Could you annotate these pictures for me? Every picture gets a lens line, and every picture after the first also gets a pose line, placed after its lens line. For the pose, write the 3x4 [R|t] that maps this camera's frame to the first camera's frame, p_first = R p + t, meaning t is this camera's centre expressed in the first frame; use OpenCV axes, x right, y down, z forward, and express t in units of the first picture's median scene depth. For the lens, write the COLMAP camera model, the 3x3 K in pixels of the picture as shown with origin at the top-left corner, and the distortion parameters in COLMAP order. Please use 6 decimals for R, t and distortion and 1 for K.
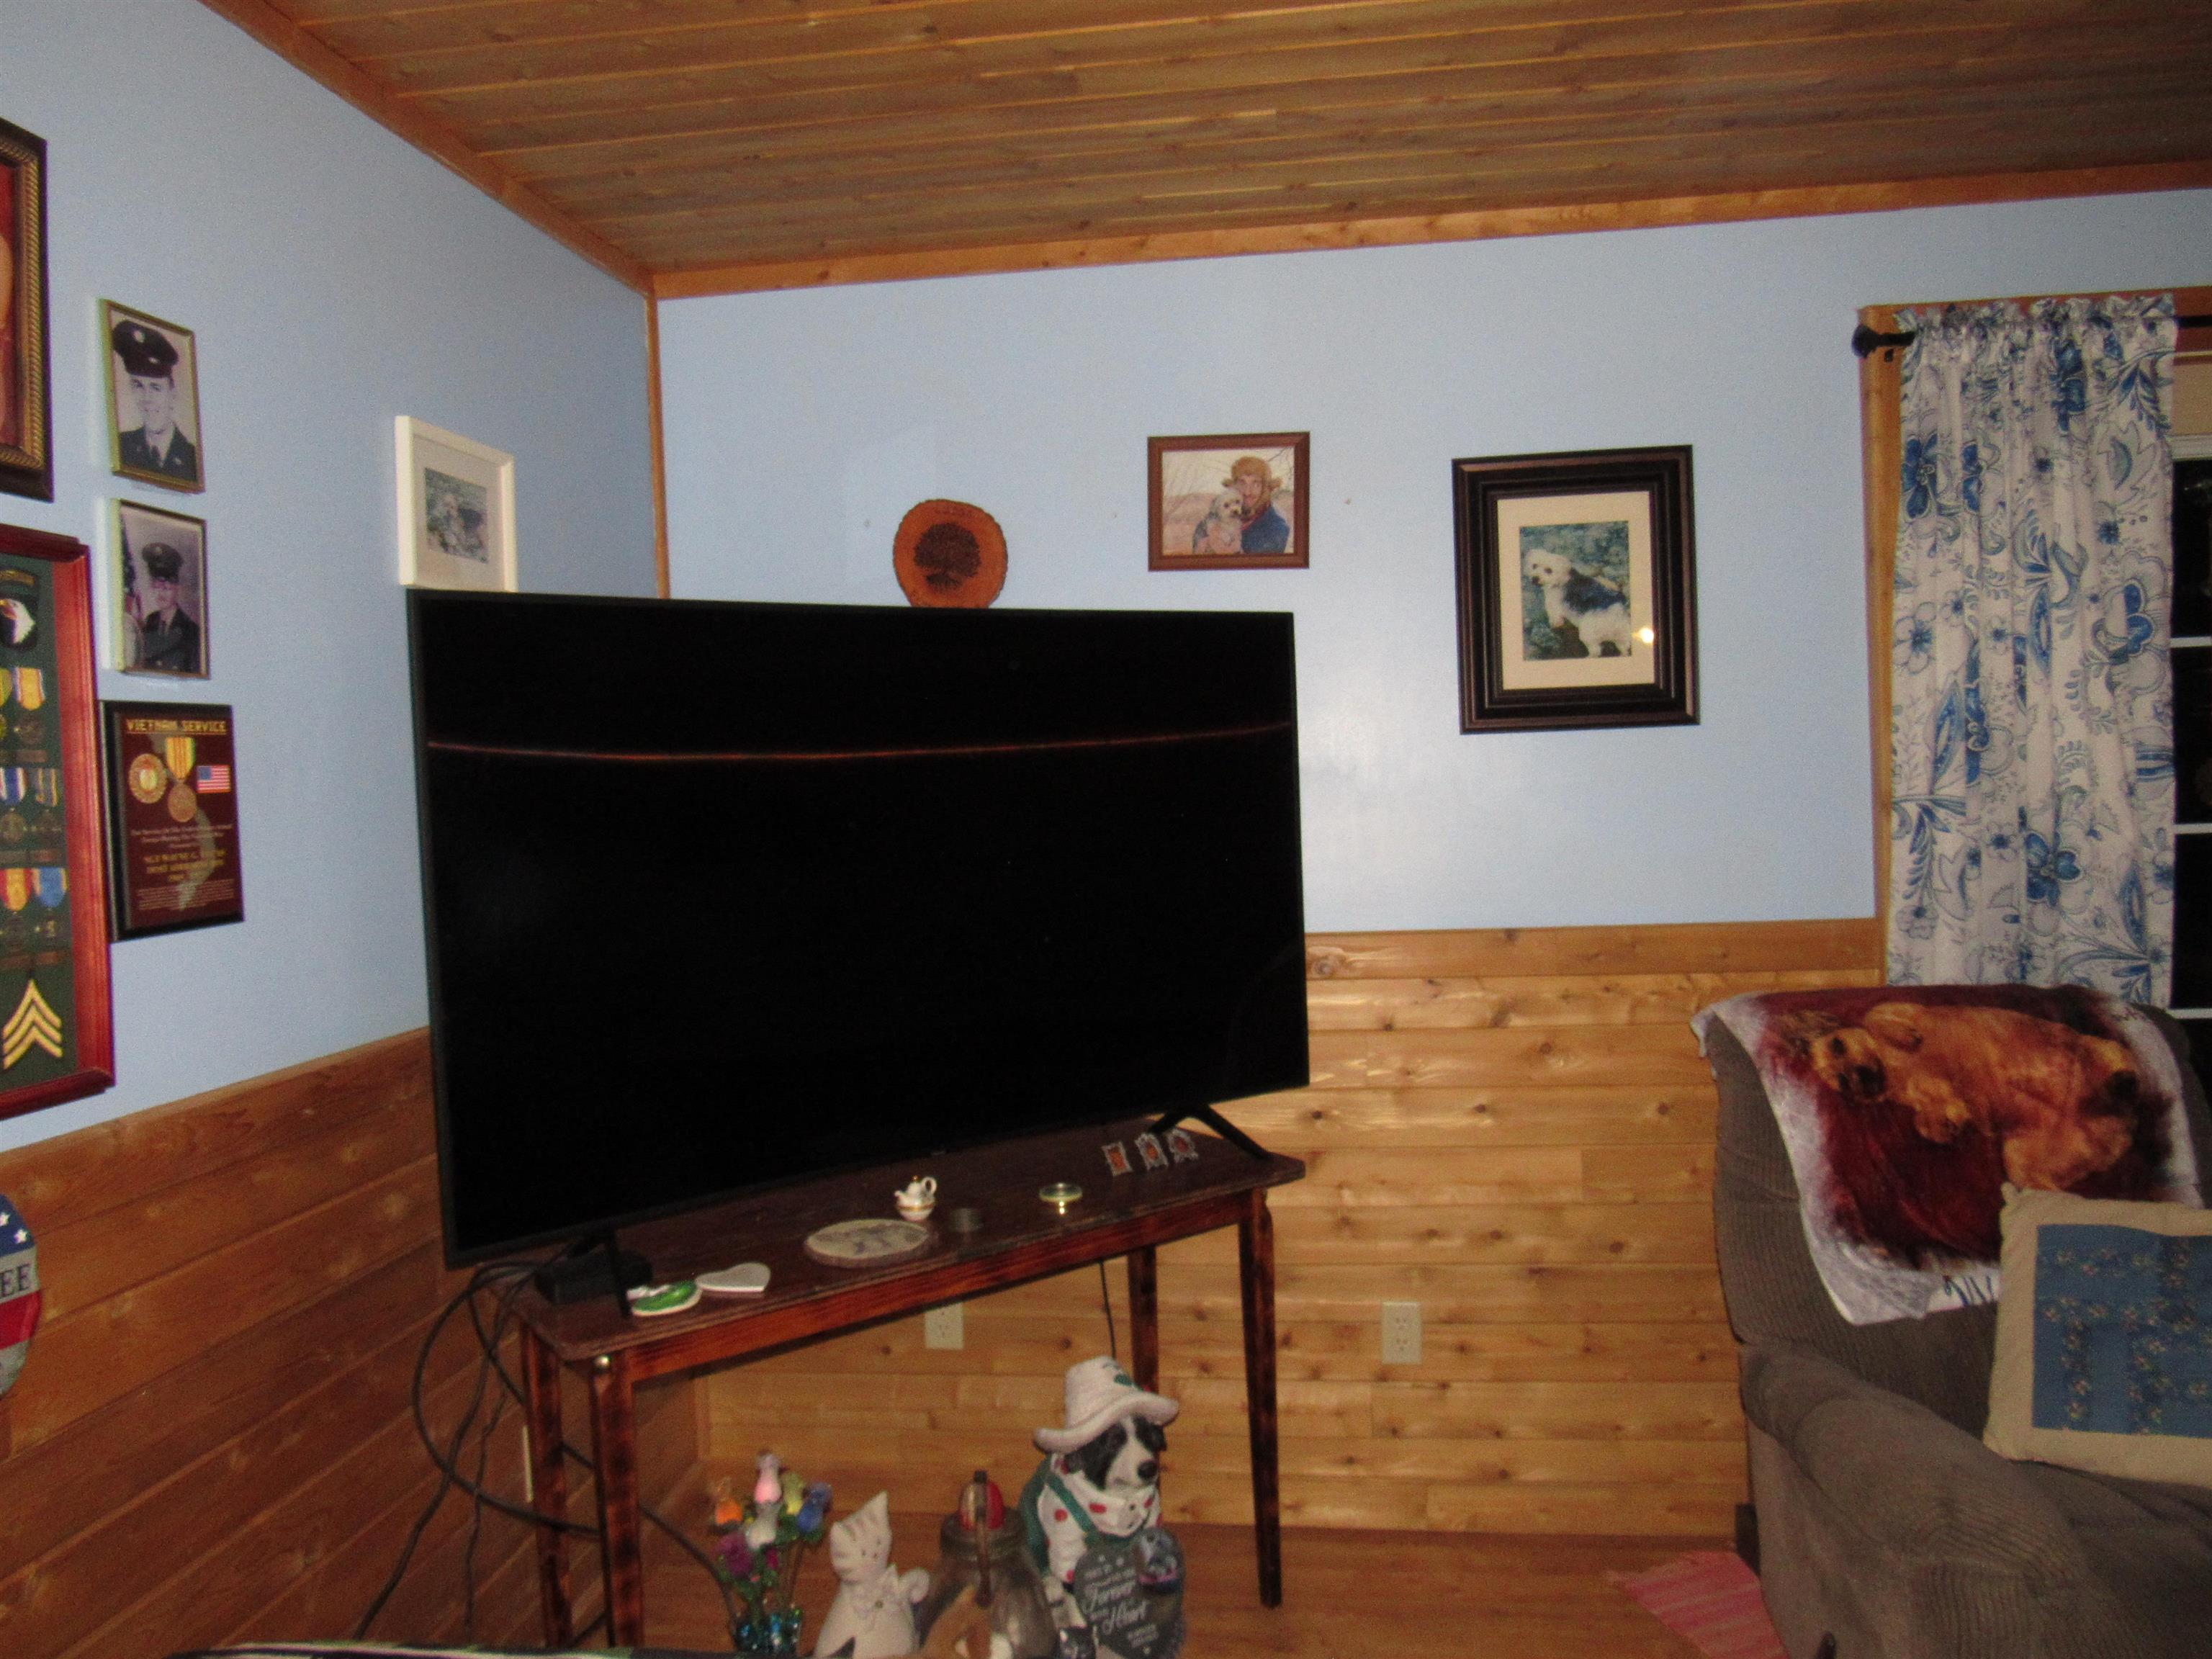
lens RADIAL K [[1575.5, 0, 1097.2], [0, 1575.5, 821.4], [0, 0, 1]] dist [-0.026306, 0.000628]
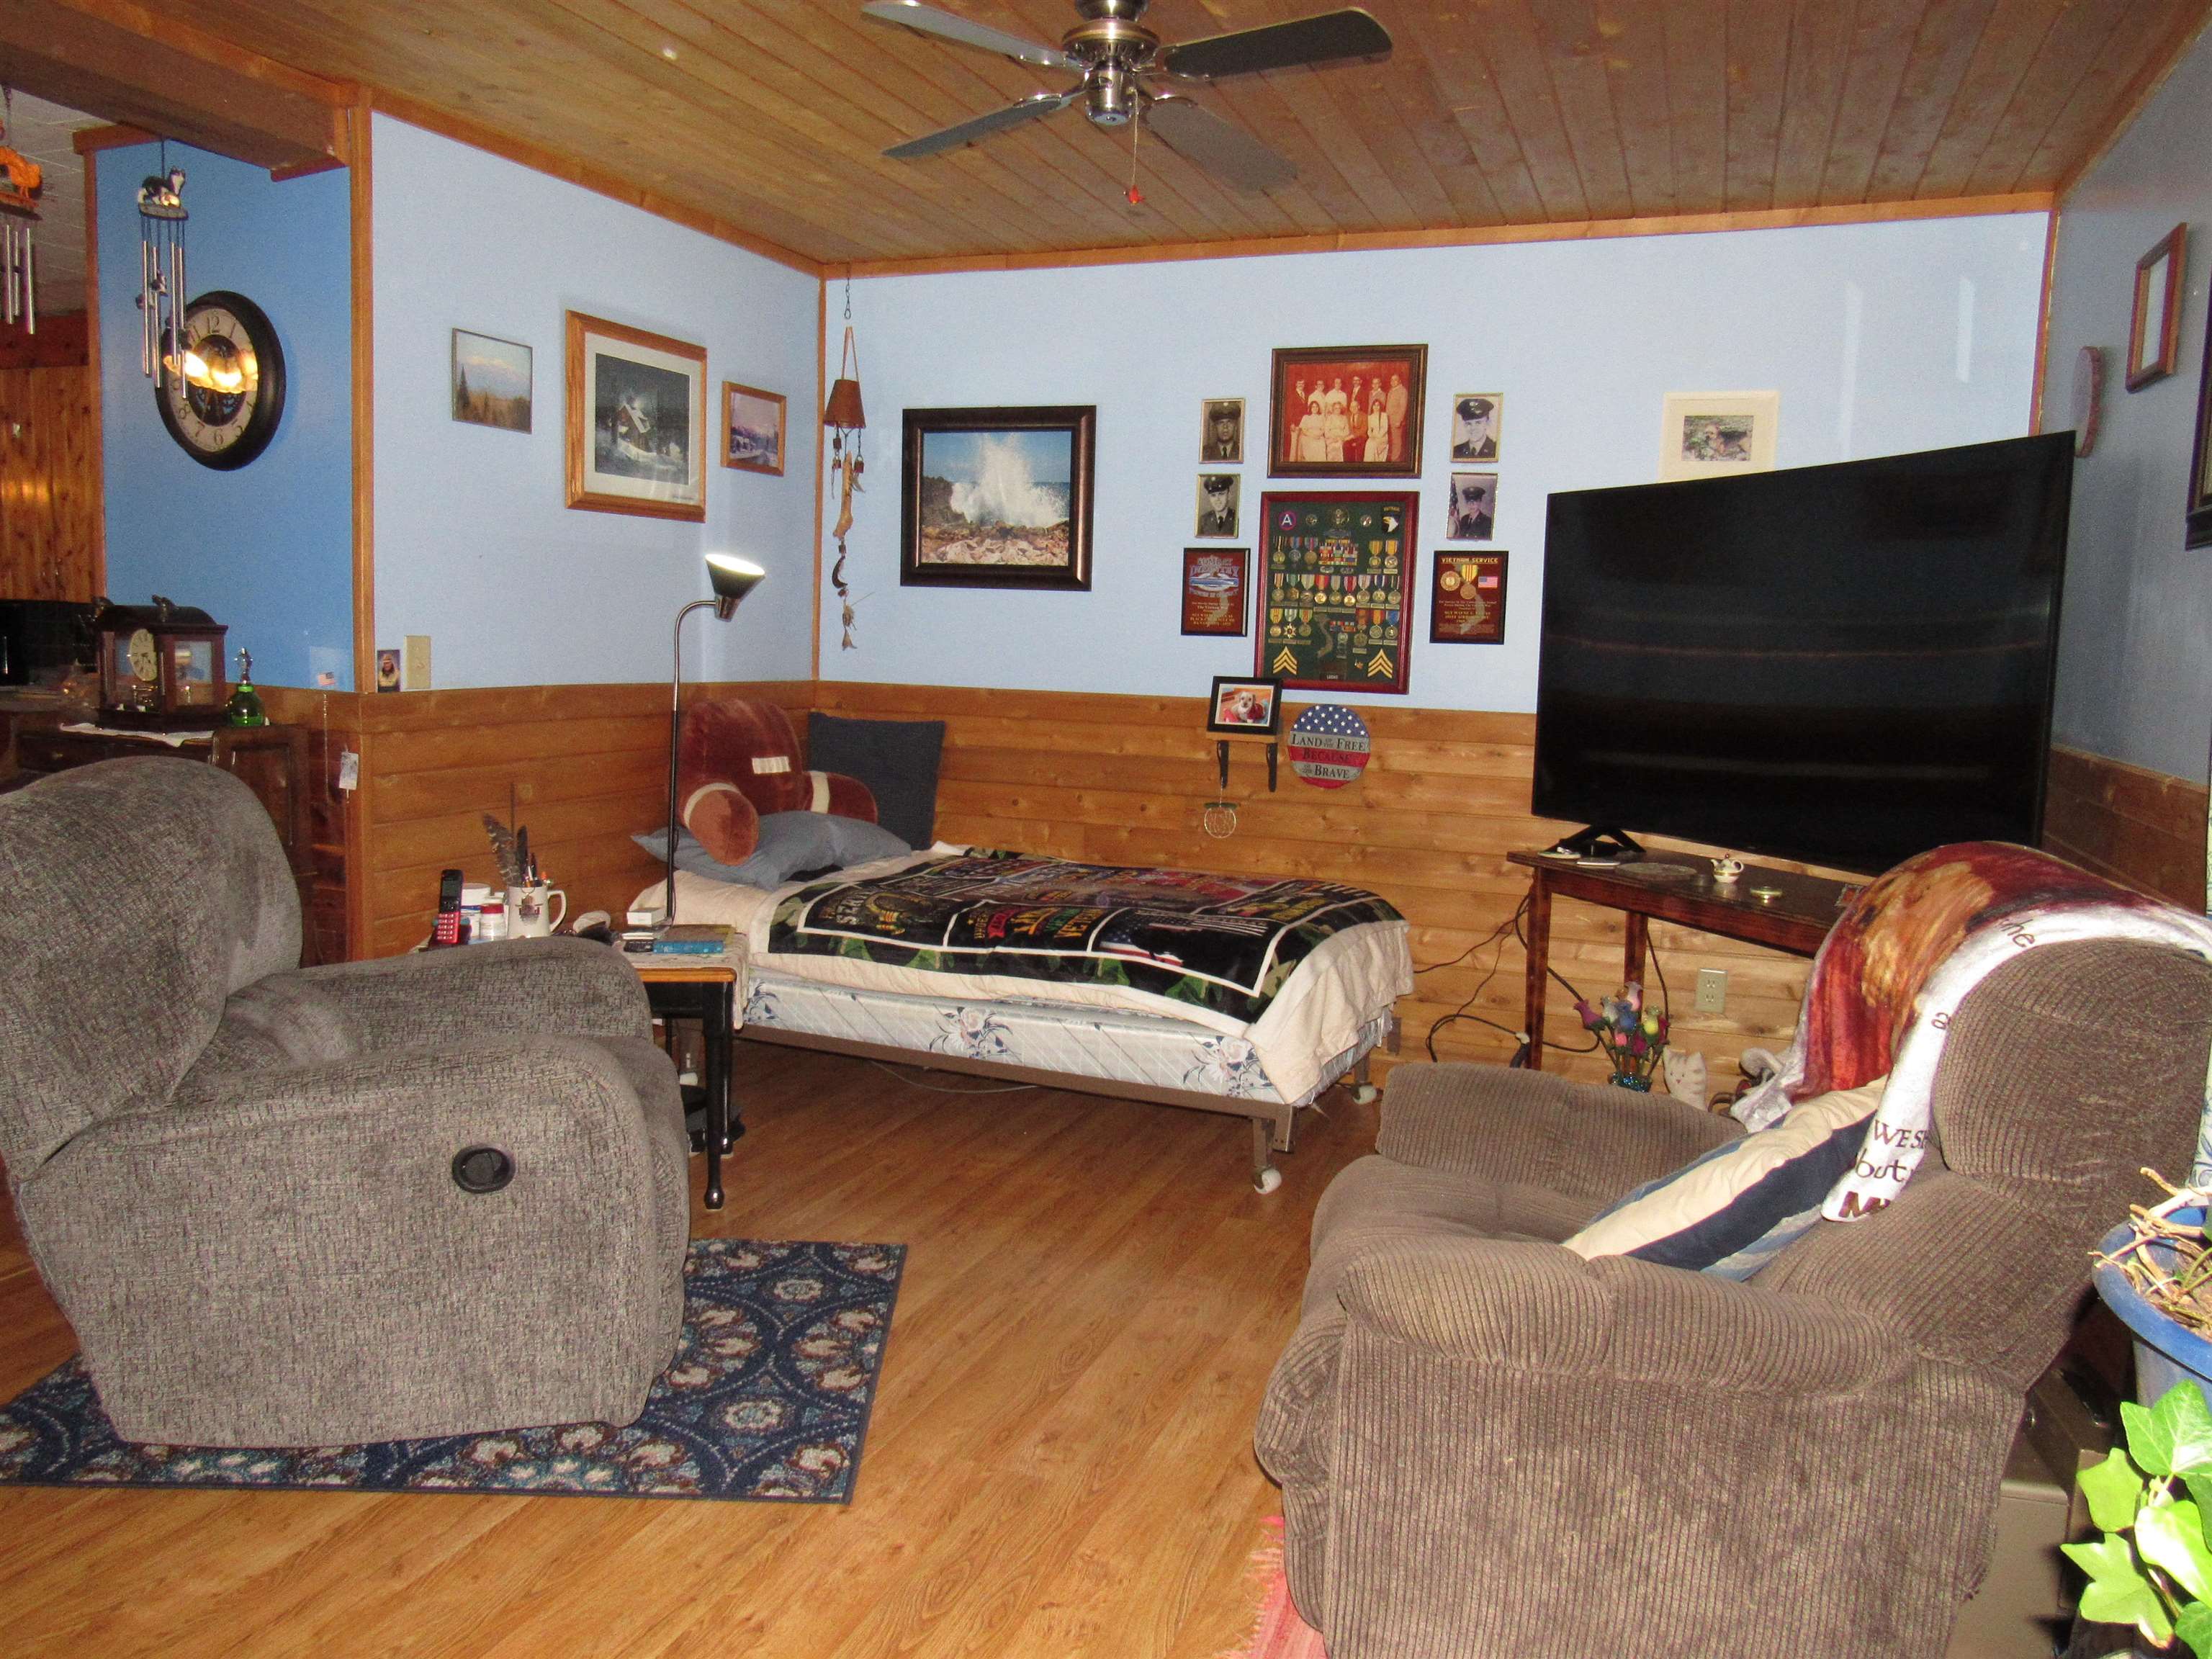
lens RADIAL K [[1575.5, 0, 1097.2], [0, 1575.5, 821.4], [0, 0, 1]] dist [-0.026306, 0.000628]
pose [[-0.246300, 0.139832, -0.959053, 2.004054], [-0.056074, 0.985824, 0.158136, -0.013424], [0.967570, 0.092727, -0.234967, 1.043673]]
